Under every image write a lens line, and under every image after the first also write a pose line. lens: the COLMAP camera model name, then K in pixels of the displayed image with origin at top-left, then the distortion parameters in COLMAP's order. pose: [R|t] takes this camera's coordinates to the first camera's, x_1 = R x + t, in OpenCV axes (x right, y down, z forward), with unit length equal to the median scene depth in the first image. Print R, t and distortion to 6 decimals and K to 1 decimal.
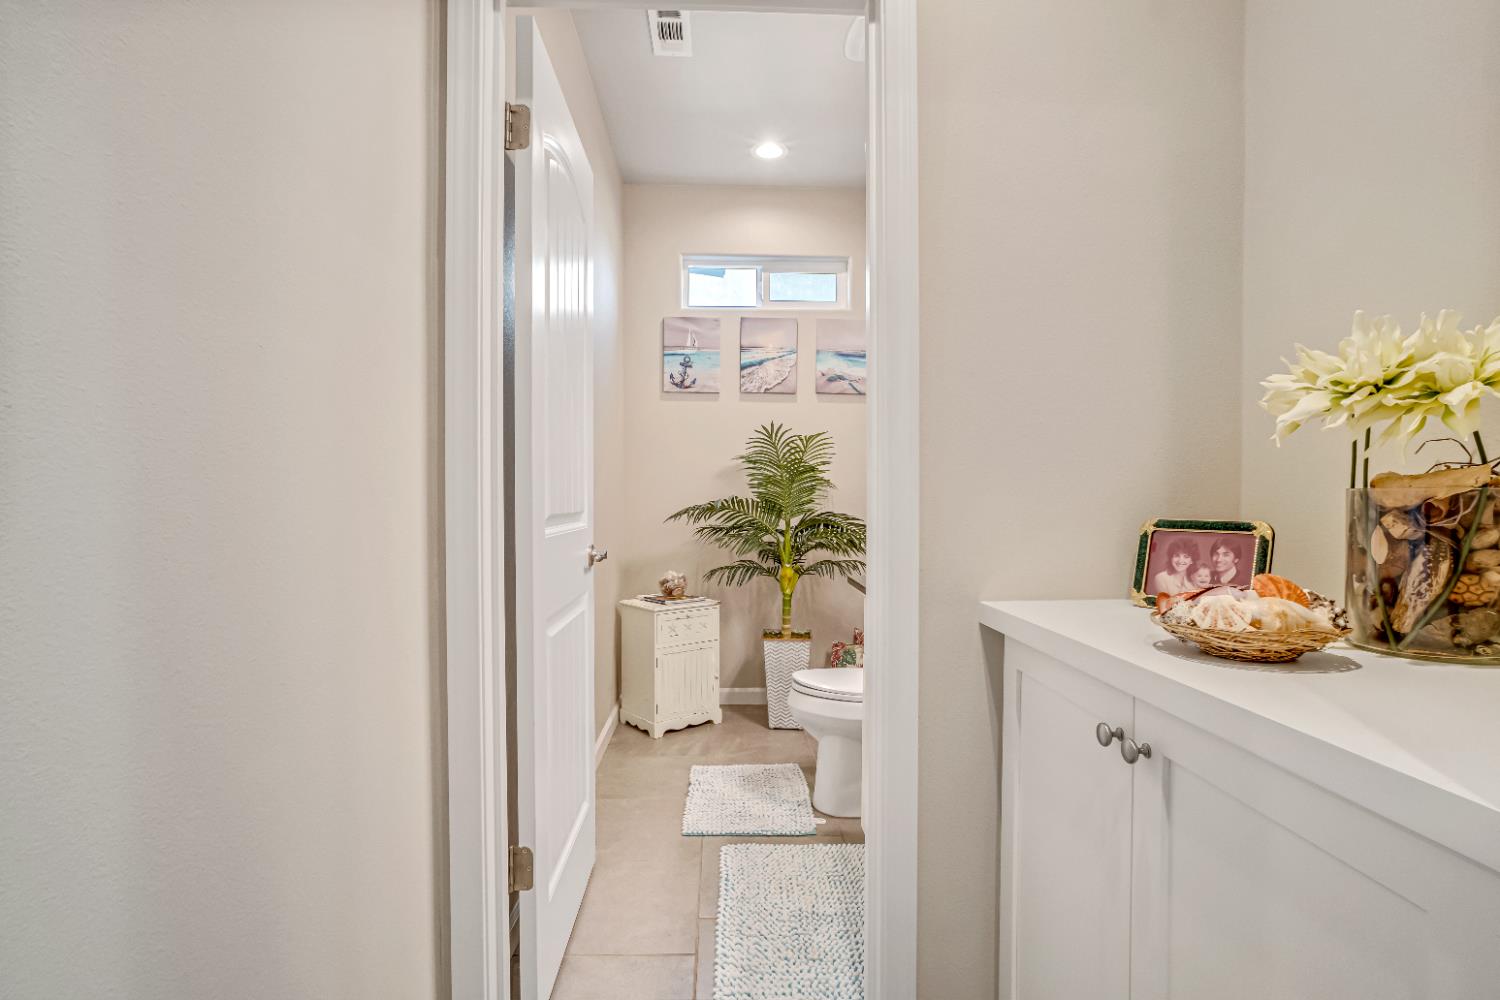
lens RADIAL K [[757.1, 0, 750.0], [0, 757.1, 500.0], [0, 0, 1]] dist [-0.026125, 0.008094]
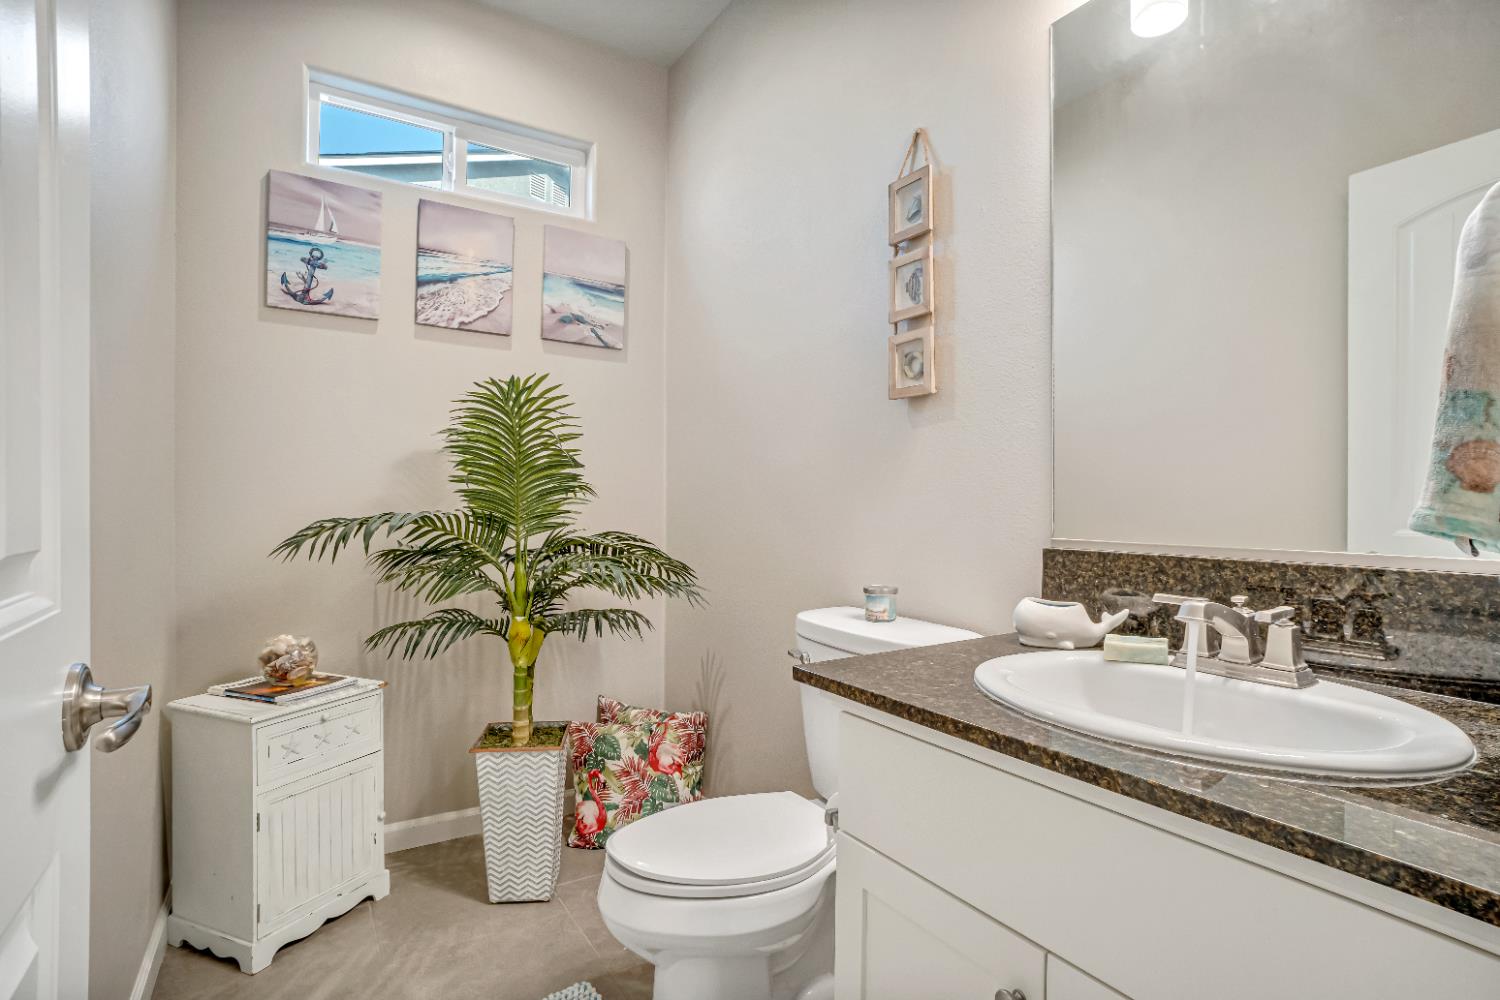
lens RADIAL K [[757.1, 0, 750.0], [0, 757.1, 500.0], [0, 0, 1]] dist [-0.026125, 0.008094]
pose [[0.874811, 0.007008, 0.484414, -0.072292], [-0.007897, 0.999969, -0.000205, -0.004729], [-0.484400, -0.003646, 0.874839, 0.366631]]
